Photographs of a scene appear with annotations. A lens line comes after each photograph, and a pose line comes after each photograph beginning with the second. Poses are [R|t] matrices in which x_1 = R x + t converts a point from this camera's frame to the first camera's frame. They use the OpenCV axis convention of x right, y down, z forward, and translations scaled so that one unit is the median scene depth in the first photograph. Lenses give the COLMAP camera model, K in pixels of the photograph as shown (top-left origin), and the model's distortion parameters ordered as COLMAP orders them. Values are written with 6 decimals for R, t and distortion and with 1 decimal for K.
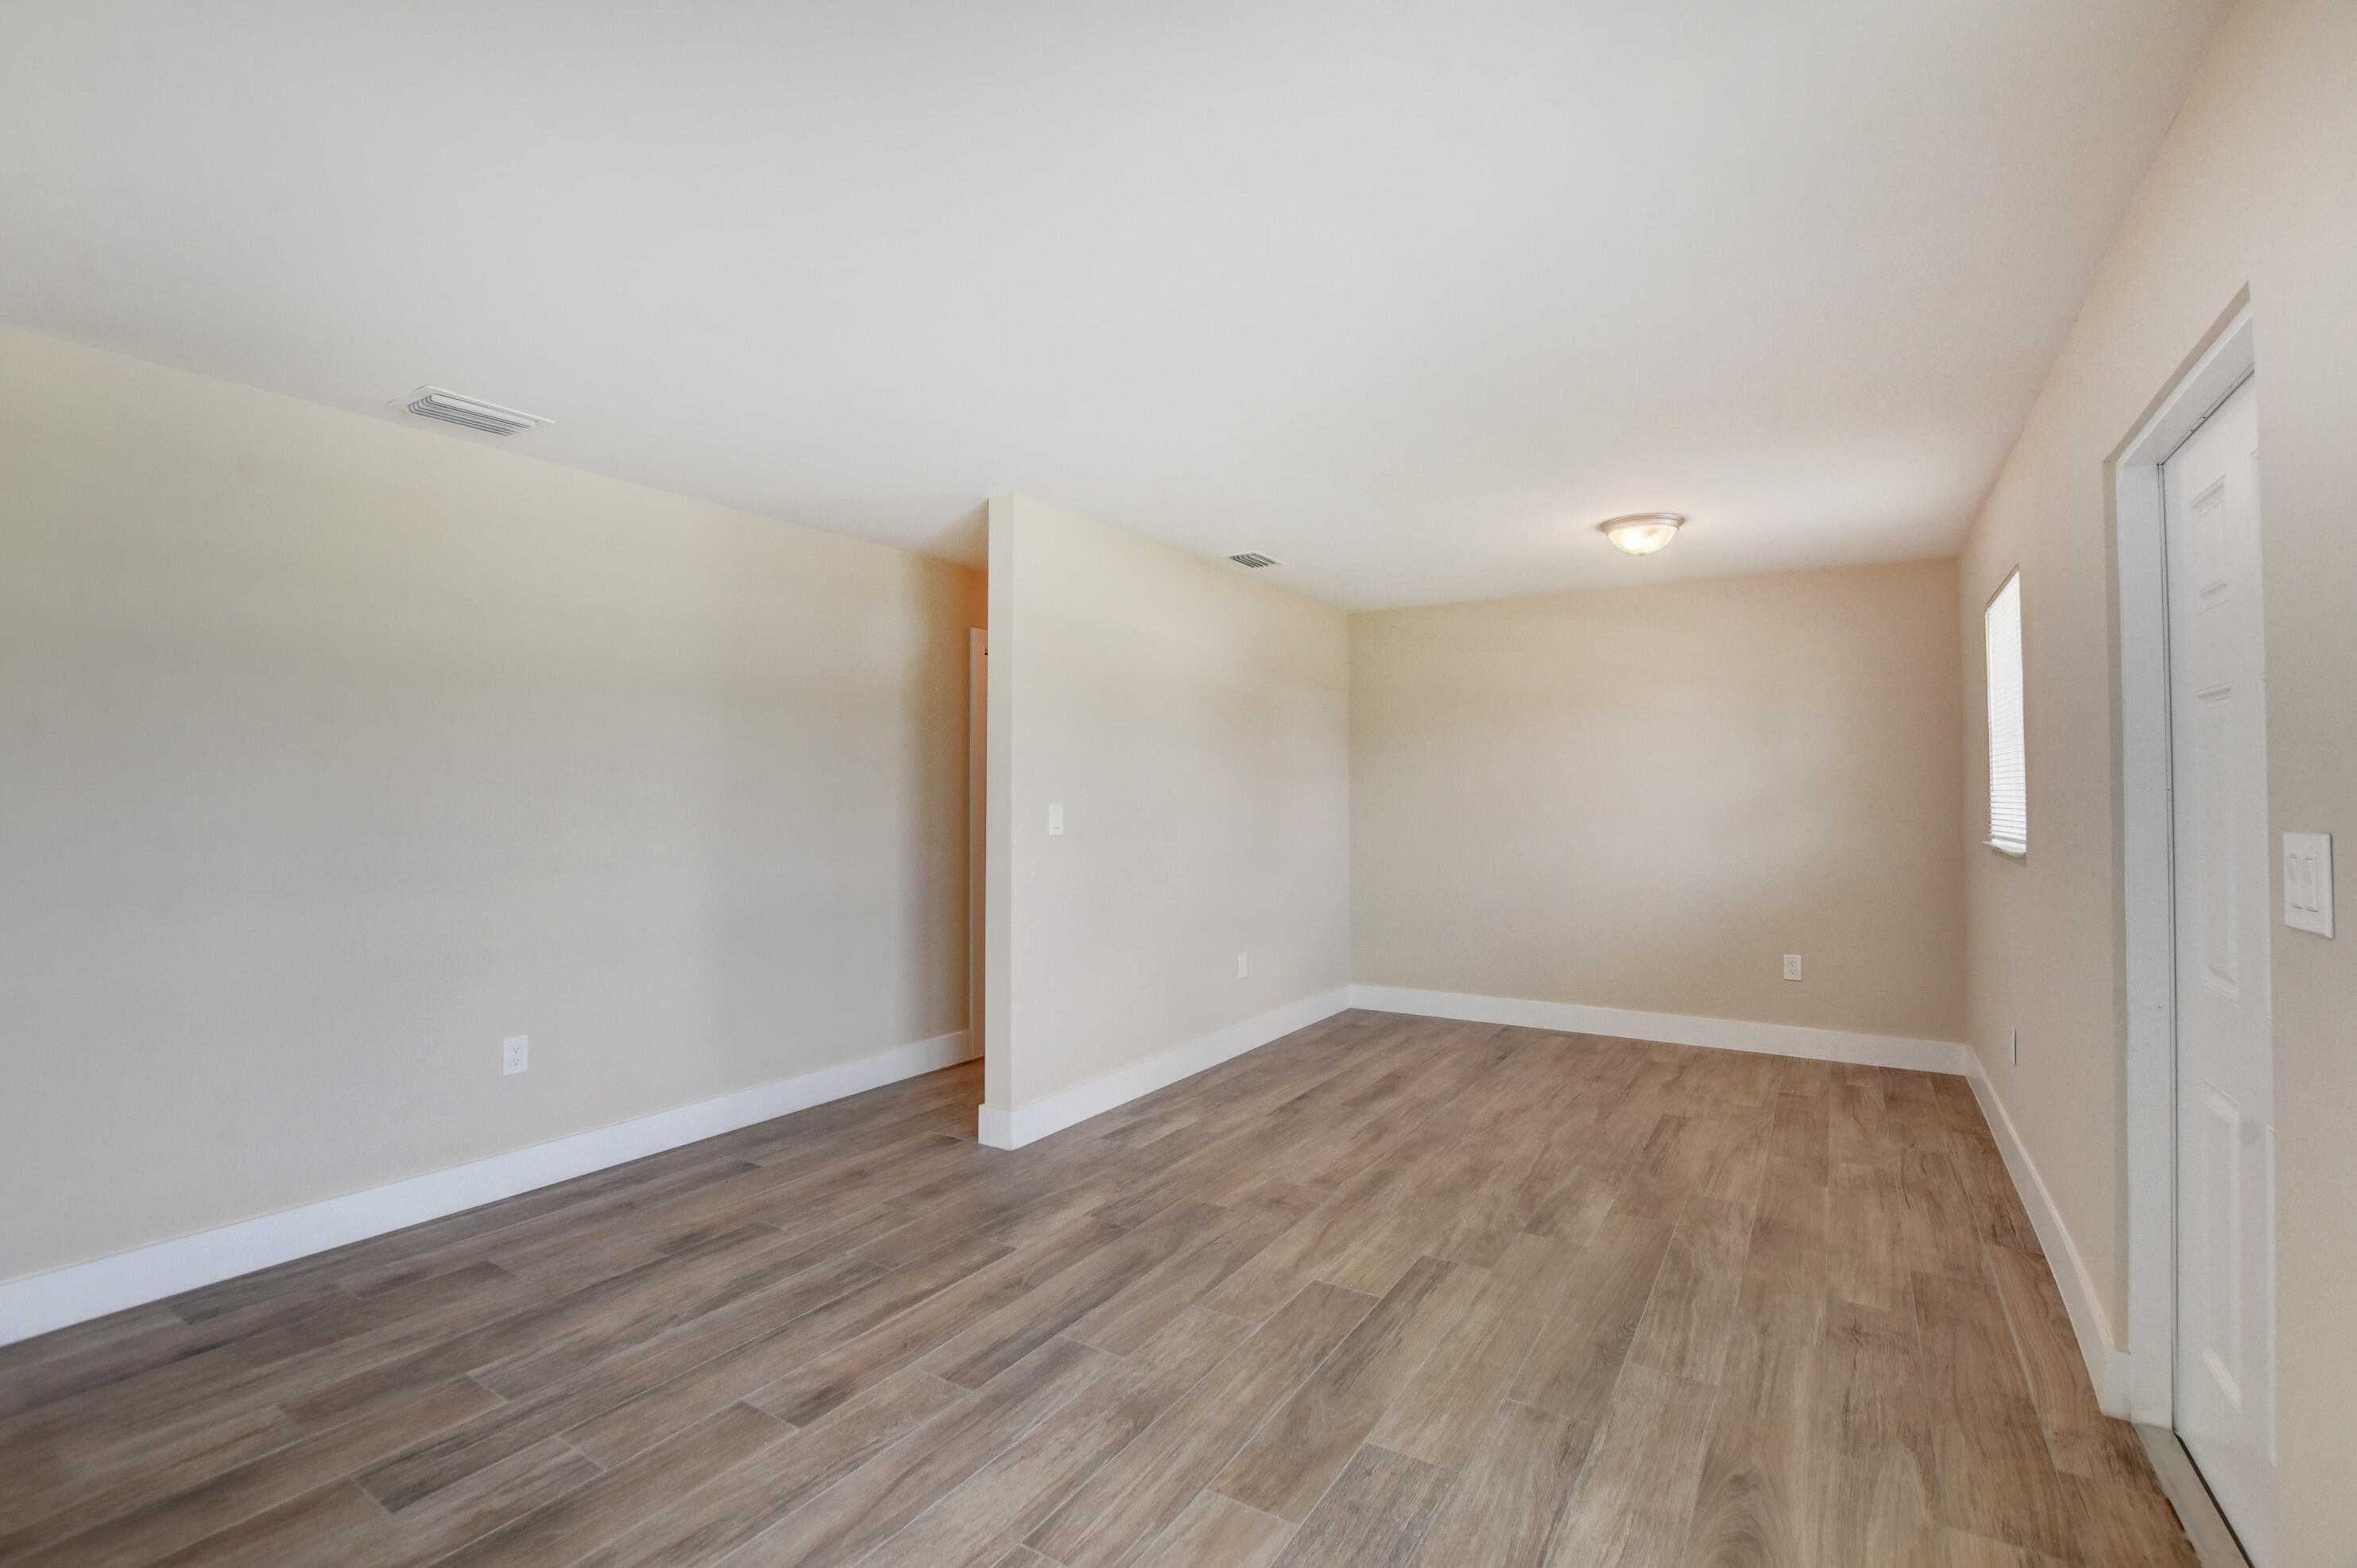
lens RADIAL K [[1050.9, 0, 1178.5], [0, 1050.9, 771.3], [0, 0, 1]] dist [-0.038601, 0.007836]
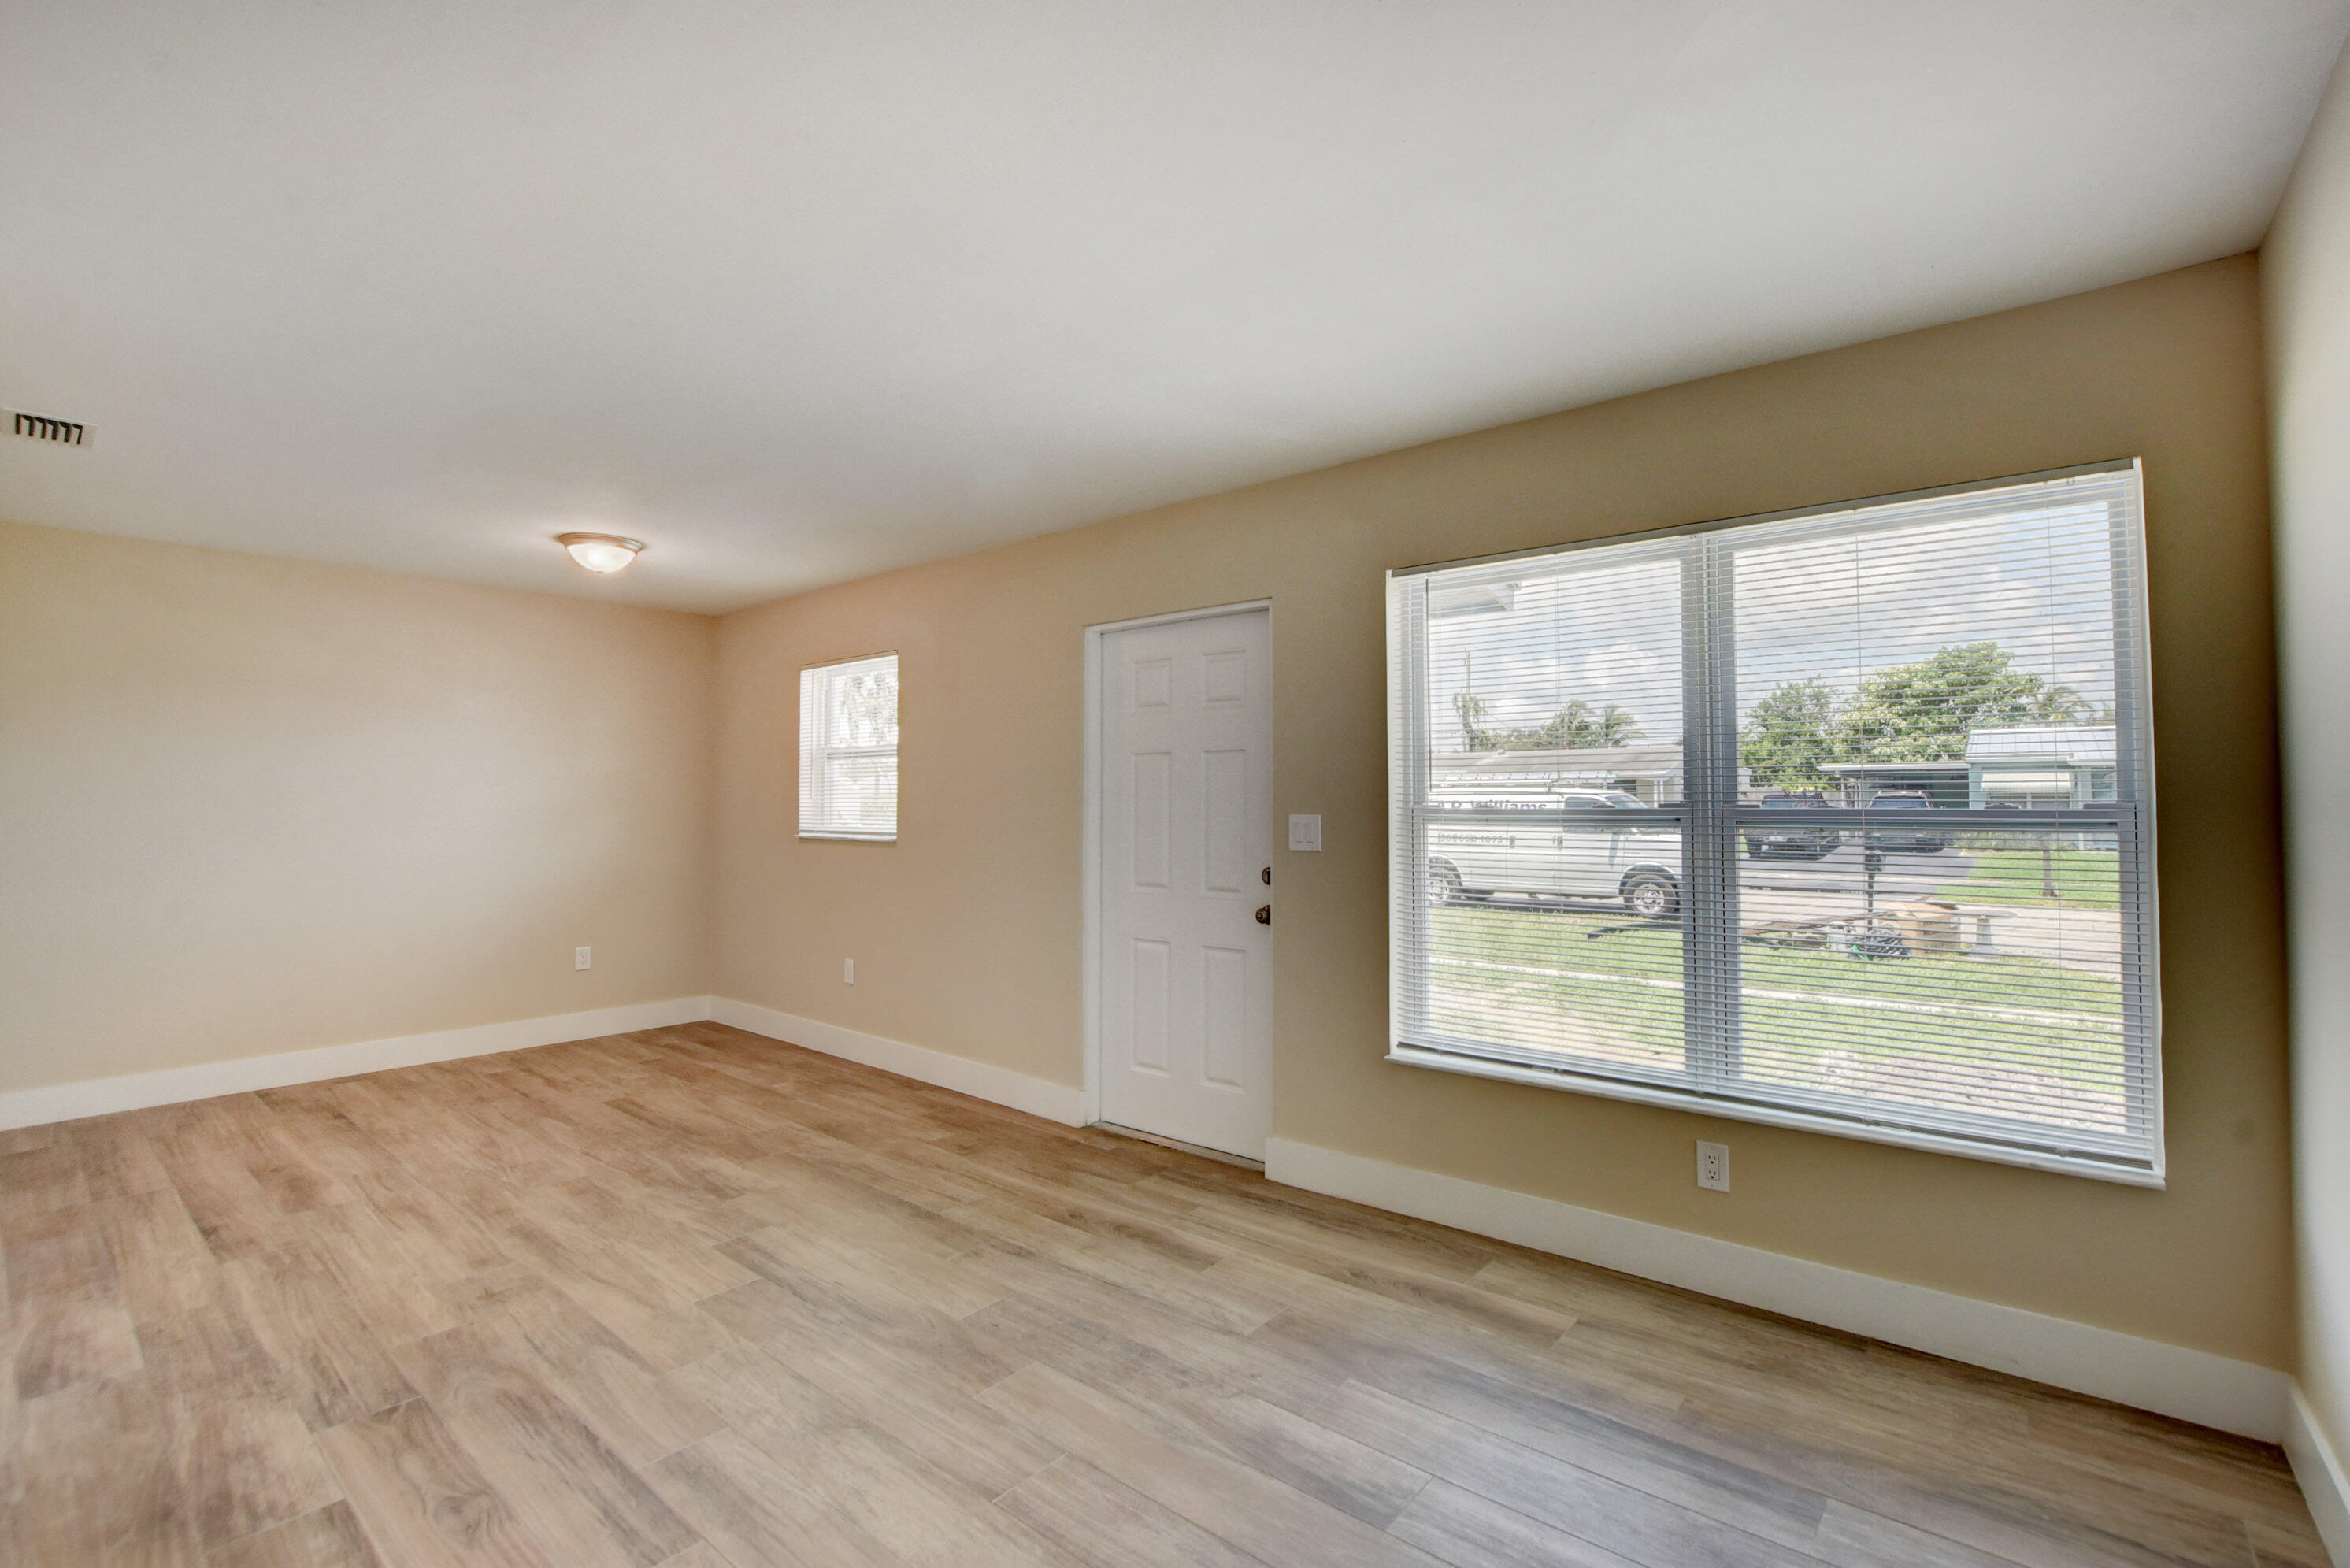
lens RADIAL K [[1047.8, 0, 1175.0], [0, 1047.8, 771.3], [0, 0, 1]] dist [-0.038601, 0.007836]
pose [[0.130941, 0.026993, 0.991023, -0.737344], [-0.019732, 0.999502, -0.024617, 0.010347], [-0.991194, -0.016331, 0.131408, 0.419530]]
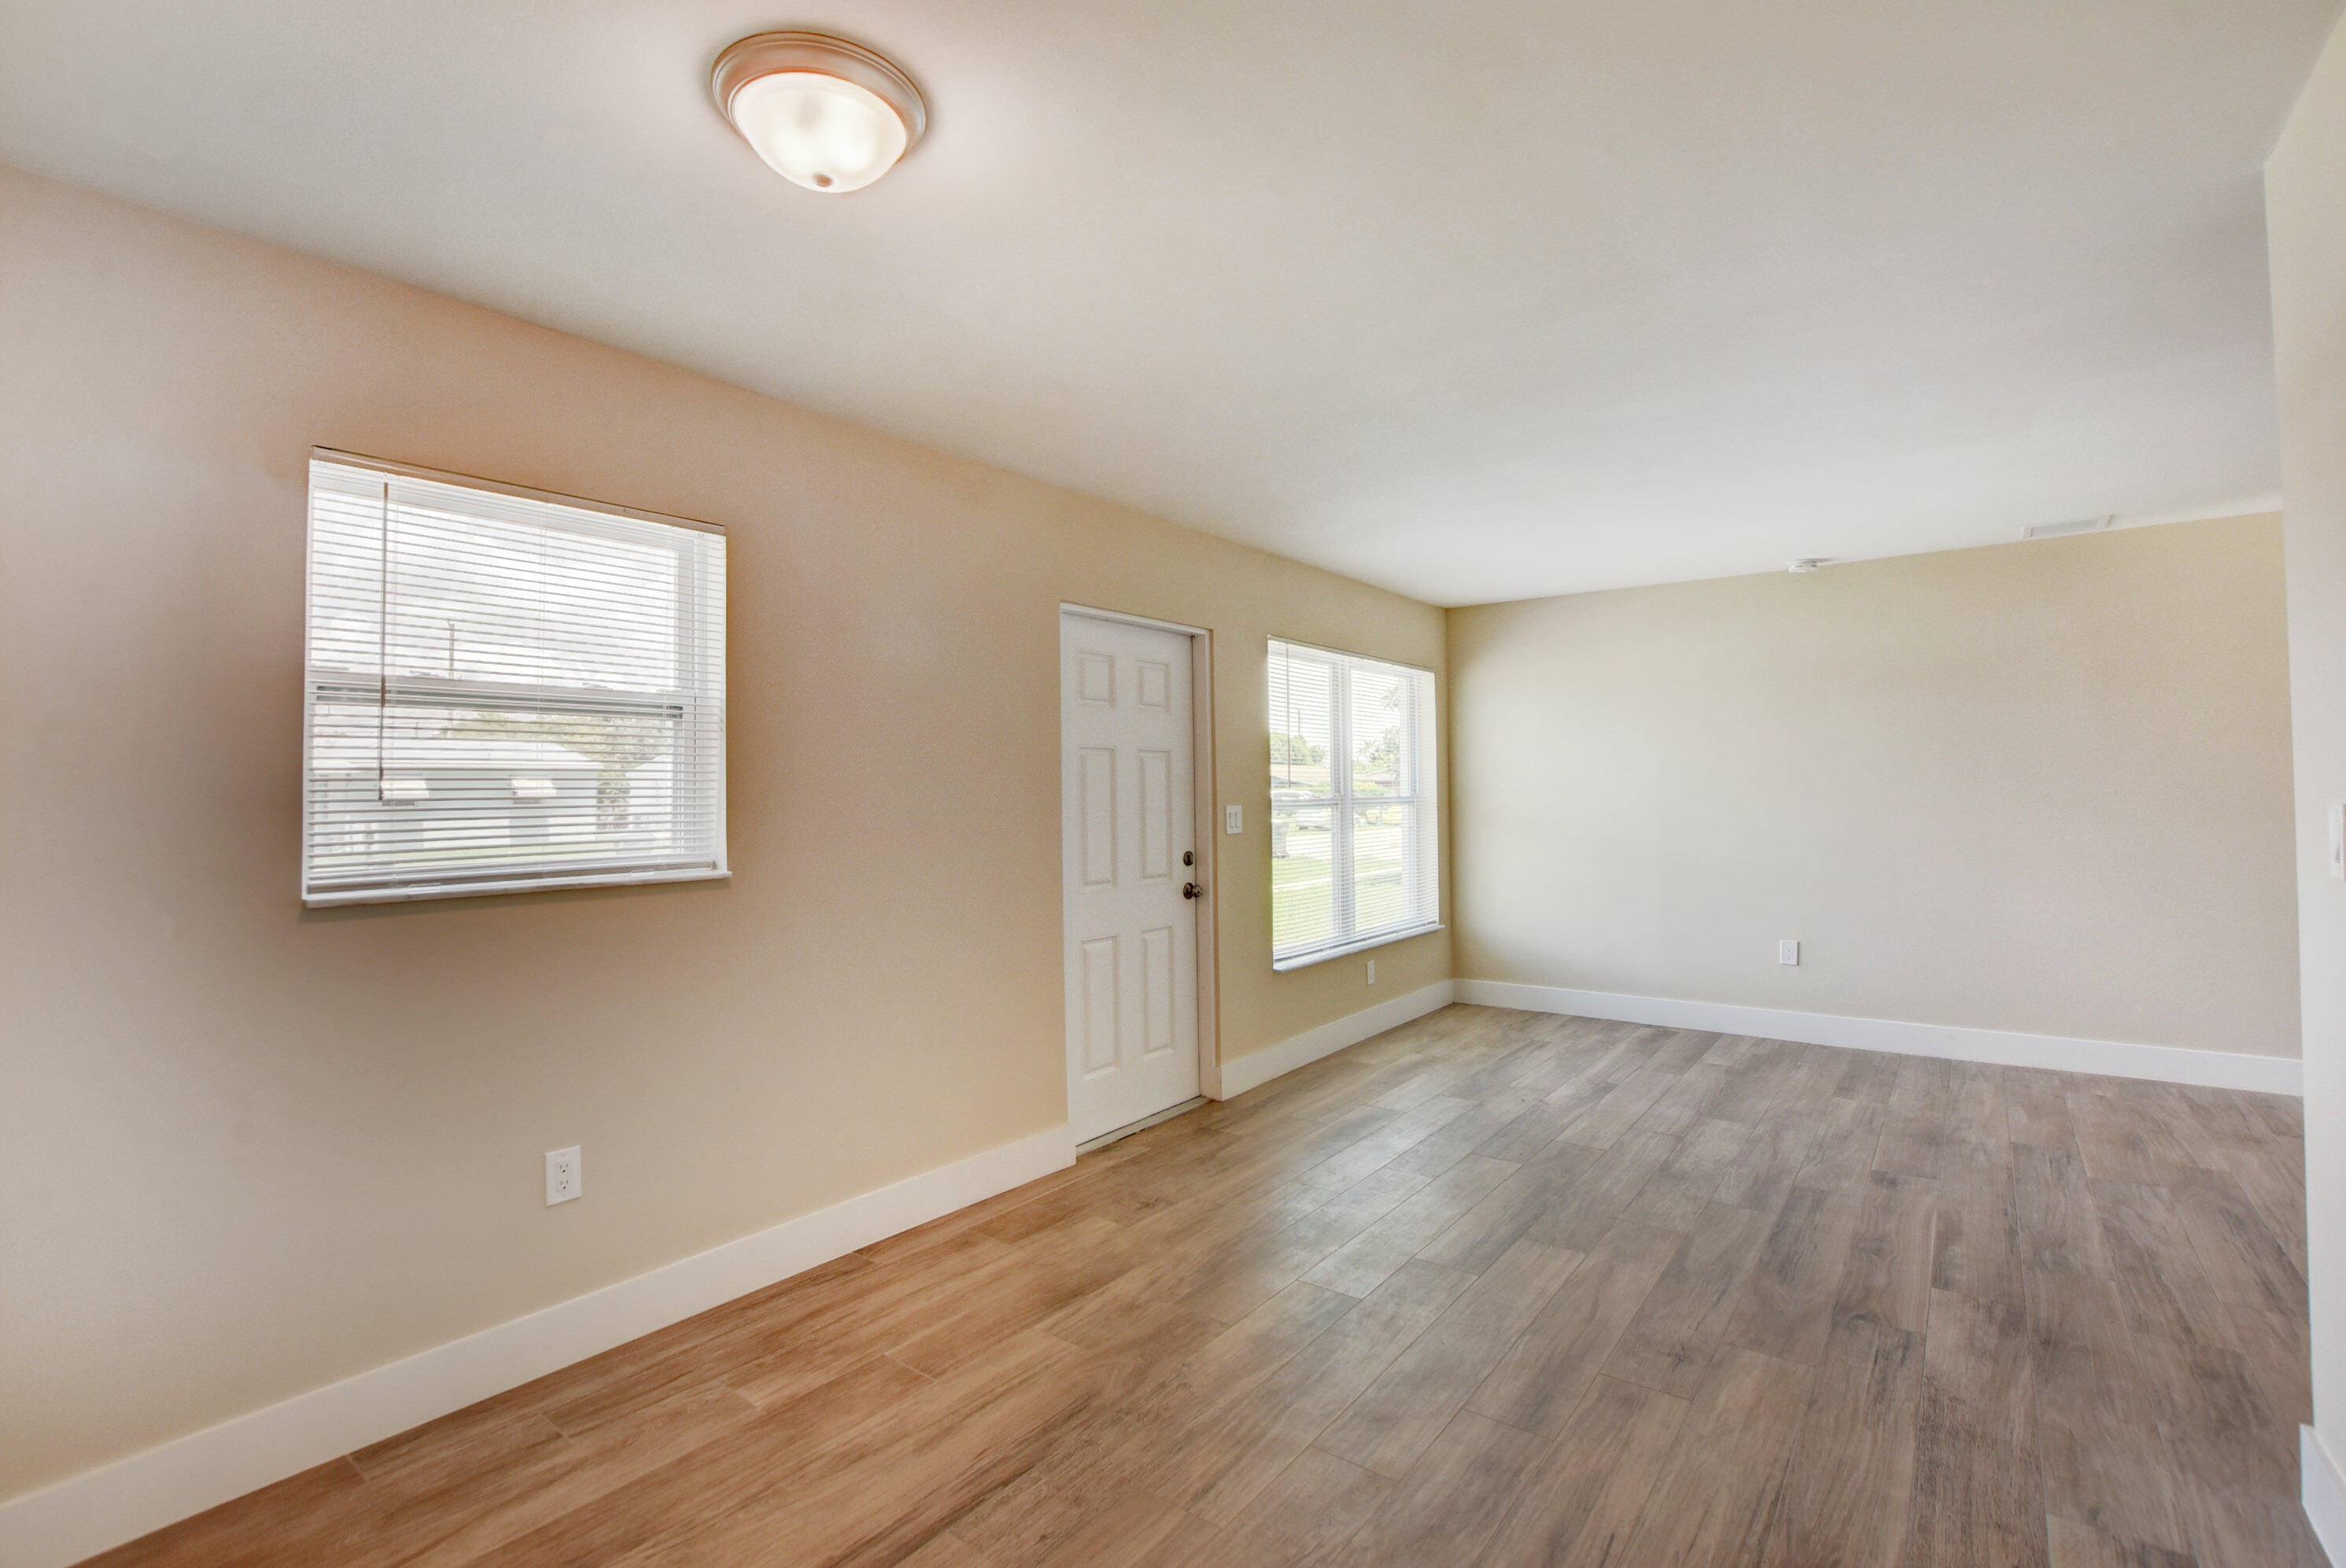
lens RADIAL K [[1041.8, 0, 1196.4], [0, 1041.8, 778.0], [0, 0, 1]] dist [-0.024923, 0.000774]
pose [[-0.996656, 0.013780, 0.080538, 0.412731], [0.010783, 0.999237, -0.037531, 0.044117], [-0.080993, -0.036537, -0.996045, 1.989990]]
